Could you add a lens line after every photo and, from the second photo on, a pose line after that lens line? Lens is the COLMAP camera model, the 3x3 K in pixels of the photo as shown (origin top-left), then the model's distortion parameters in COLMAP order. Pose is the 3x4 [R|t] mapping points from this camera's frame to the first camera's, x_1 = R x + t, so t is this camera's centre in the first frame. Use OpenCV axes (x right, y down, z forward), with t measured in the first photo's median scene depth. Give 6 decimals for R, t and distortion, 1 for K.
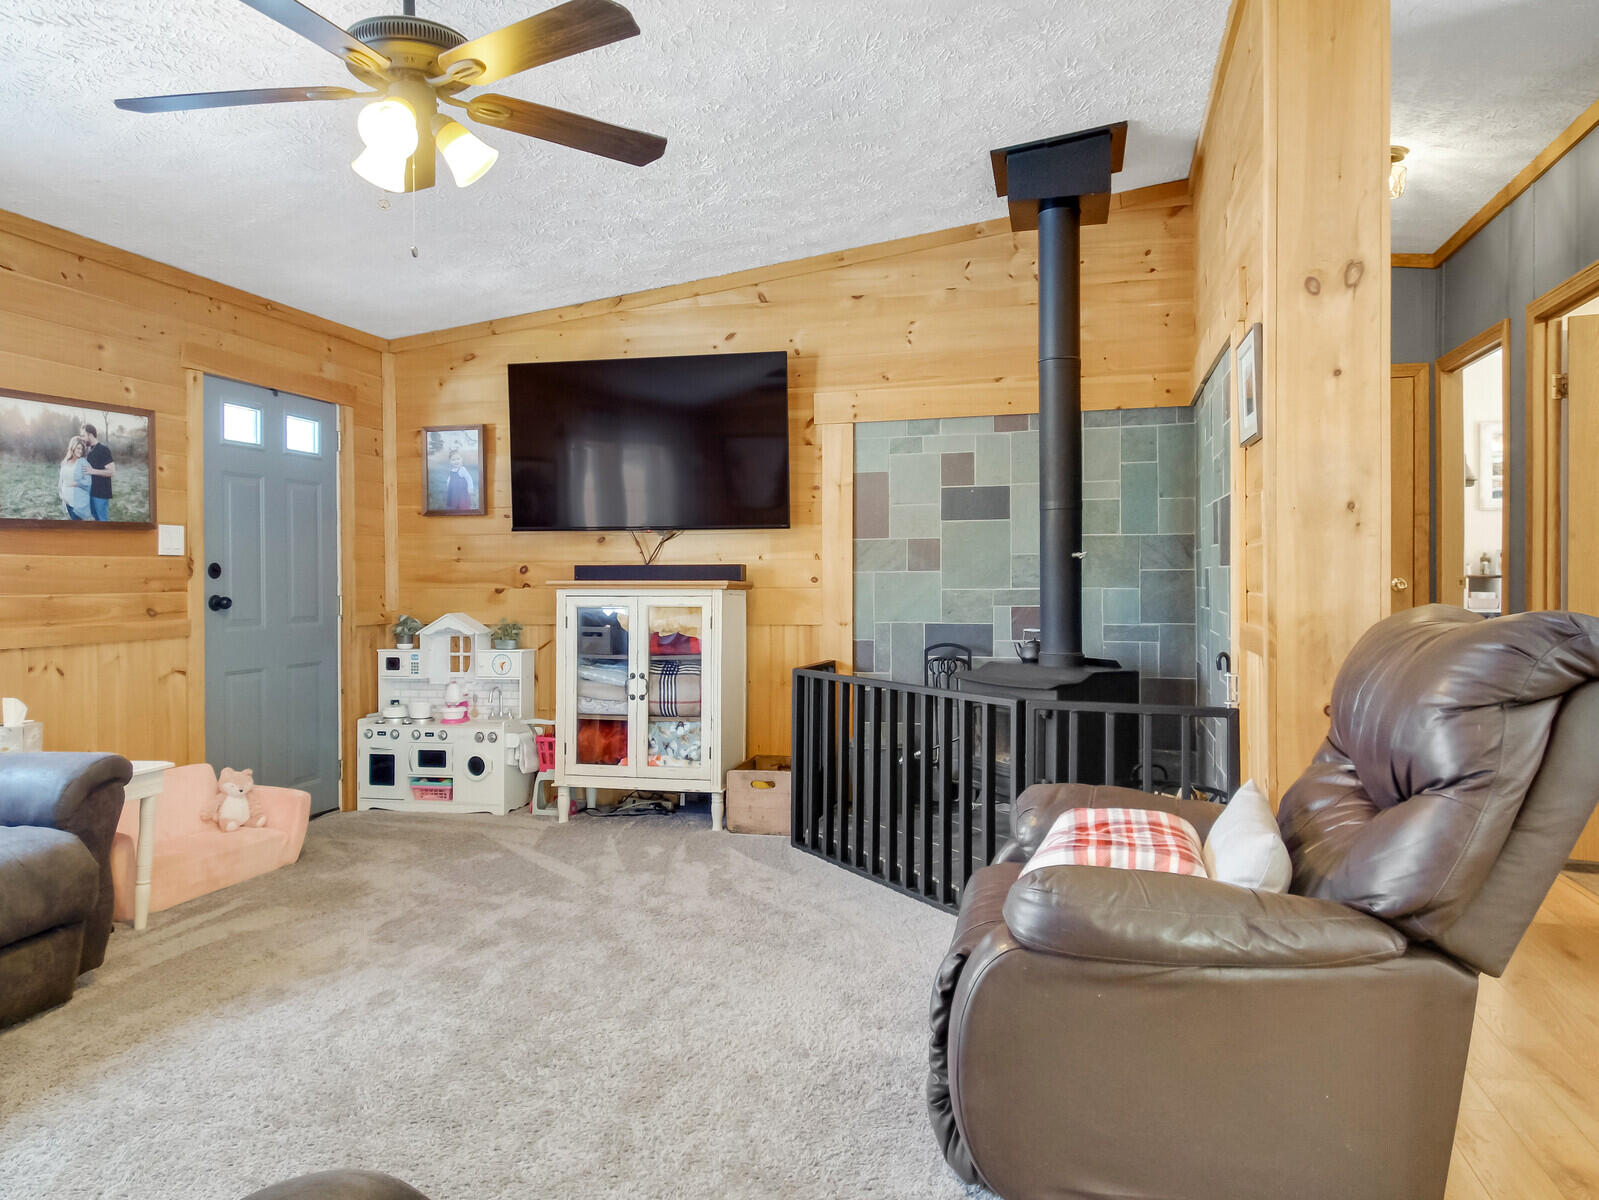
lens RADIAL K [[1103.4, 0, 794.2], [0, 1103.4, 591.5], [0, 0, 1]] dist [0.040770, -0.061241]
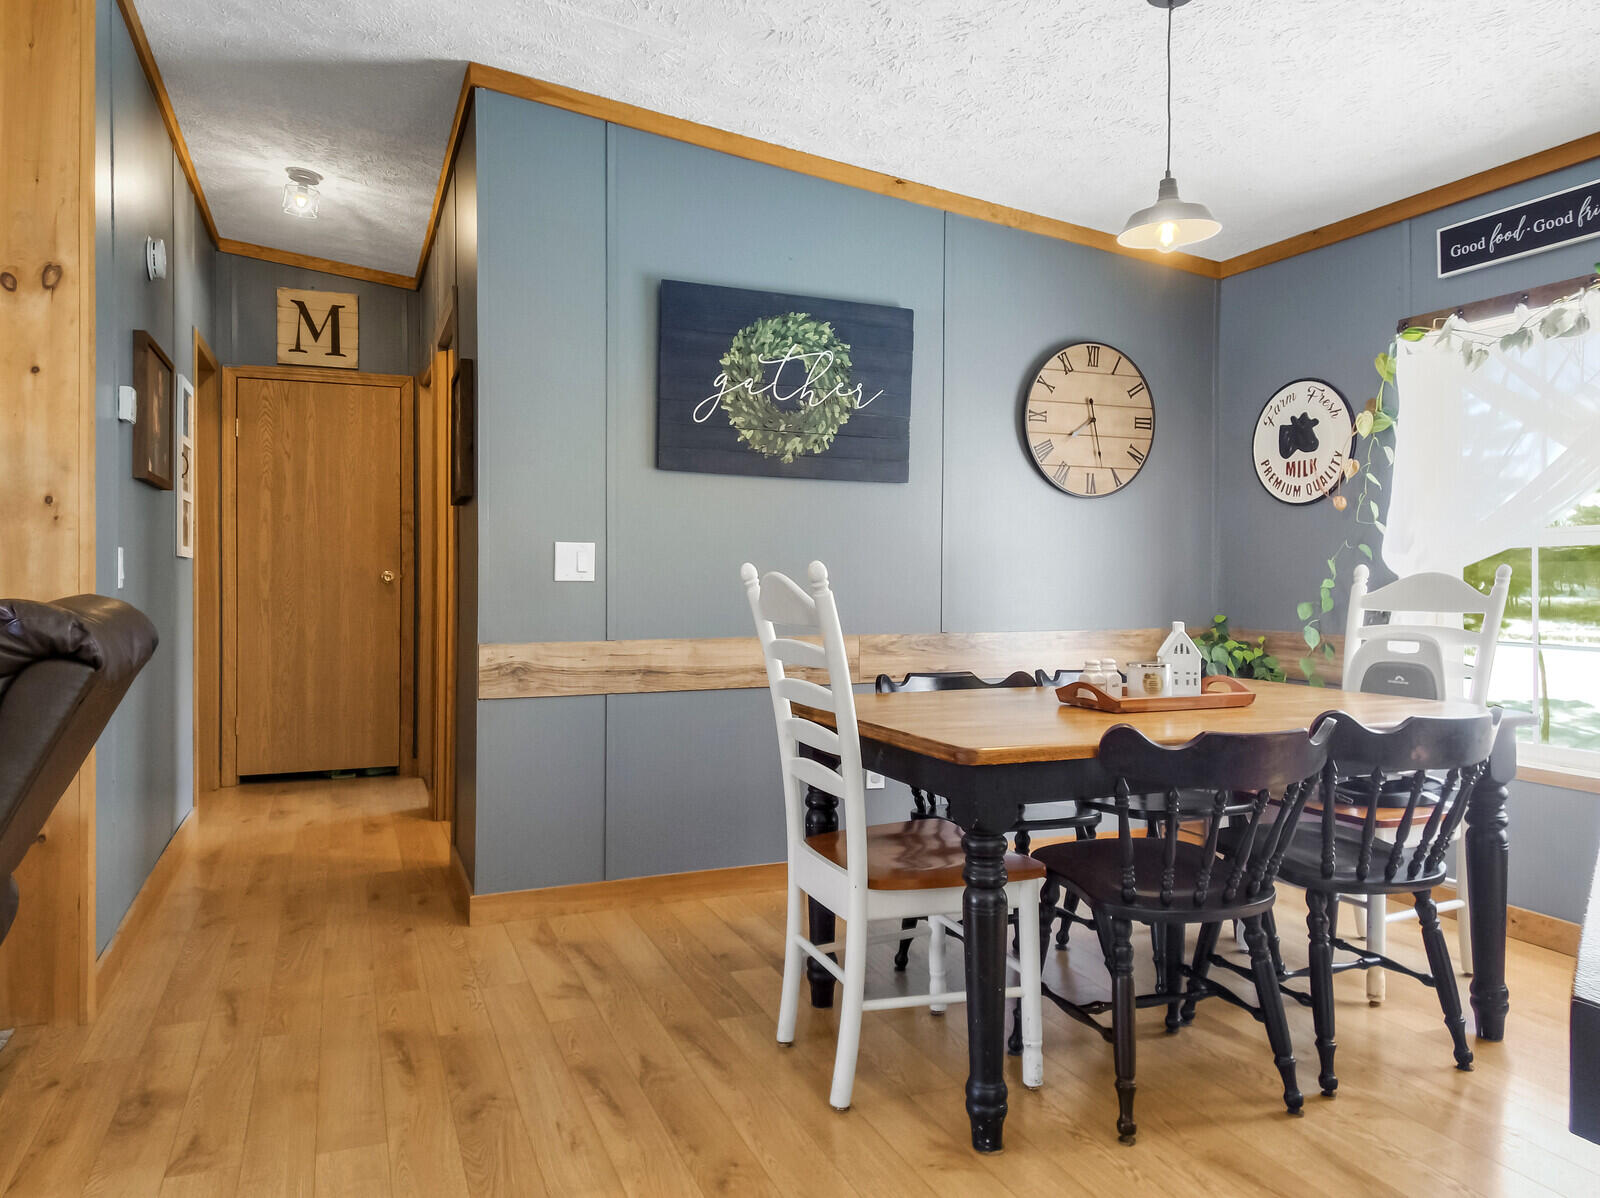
lens RADIAL K [[1116.9, 0, 775.5], [0, 1116.9, 585.2], [0, 0, 1]] dist [0.068964, -0.078510]
pose [[0.808370, -0.005273, 0.588651, 0.424571], [0.005005, 0.999985, 0.002083, 0.003673], [-0.588653, 0.001262, 0.808385, -0.252064]]
